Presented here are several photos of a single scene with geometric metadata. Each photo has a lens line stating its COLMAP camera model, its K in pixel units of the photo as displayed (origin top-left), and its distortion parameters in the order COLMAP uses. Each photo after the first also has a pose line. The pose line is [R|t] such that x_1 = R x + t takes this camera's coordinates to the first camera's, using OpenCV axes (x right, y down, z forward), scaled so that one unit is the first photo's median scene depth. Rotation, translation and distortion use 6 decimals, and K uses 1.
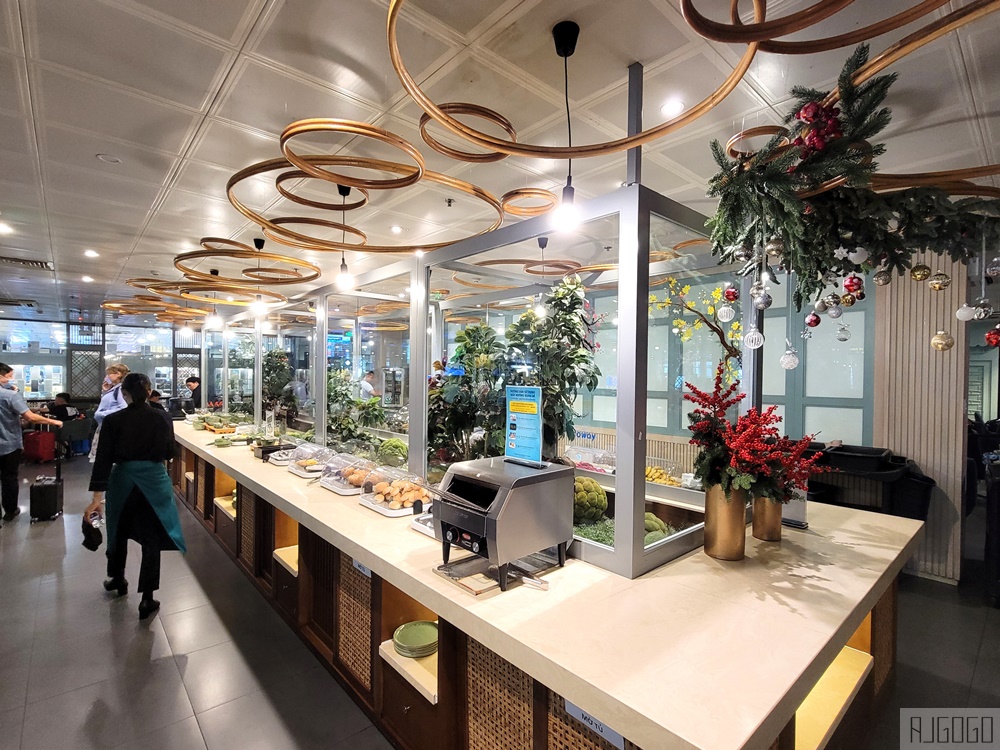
lens RADIAL K [[482.9, 0, 499.3], [0, 482.9, 376.1], [0, 0, 1]] dist [0.000231, 0.000076]
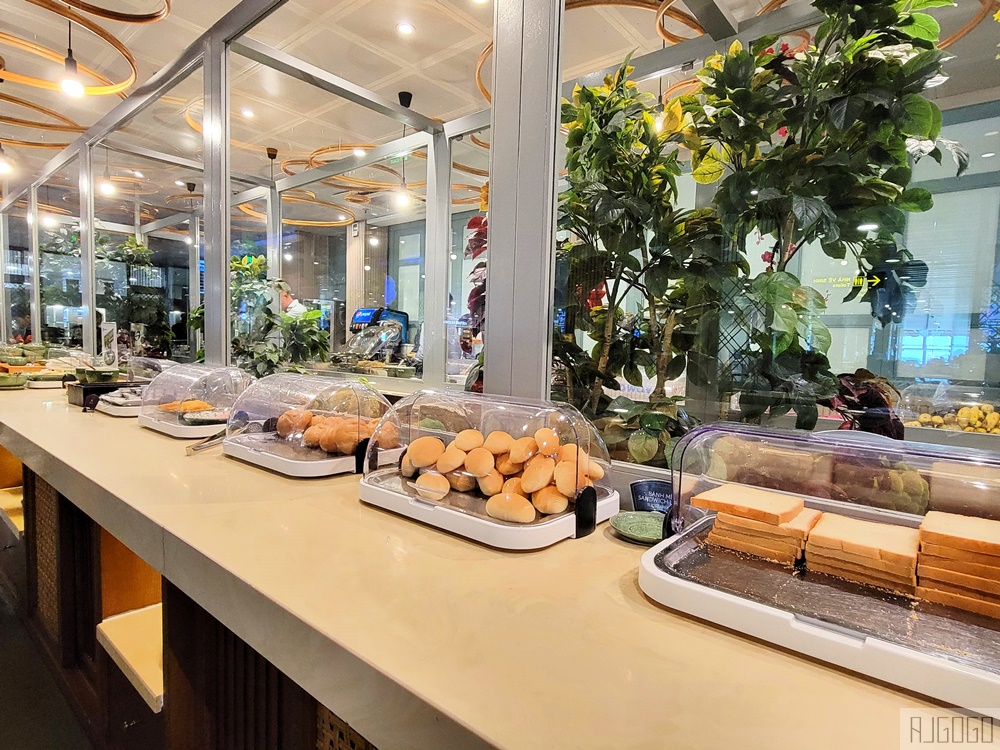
lens RADIAL K [[547.3, 0, 501.3], [0, 547.3, 377.3], [0, 0, 1]] dist [0.001648, -0.000721]
pose [[0.990399, 0.003183, 0.138202, -0.173328], [-0.012114, 0.997887, 0.063829, 0.109803], [-0.137707, -0.064890, 0.988345, 0.443534]]
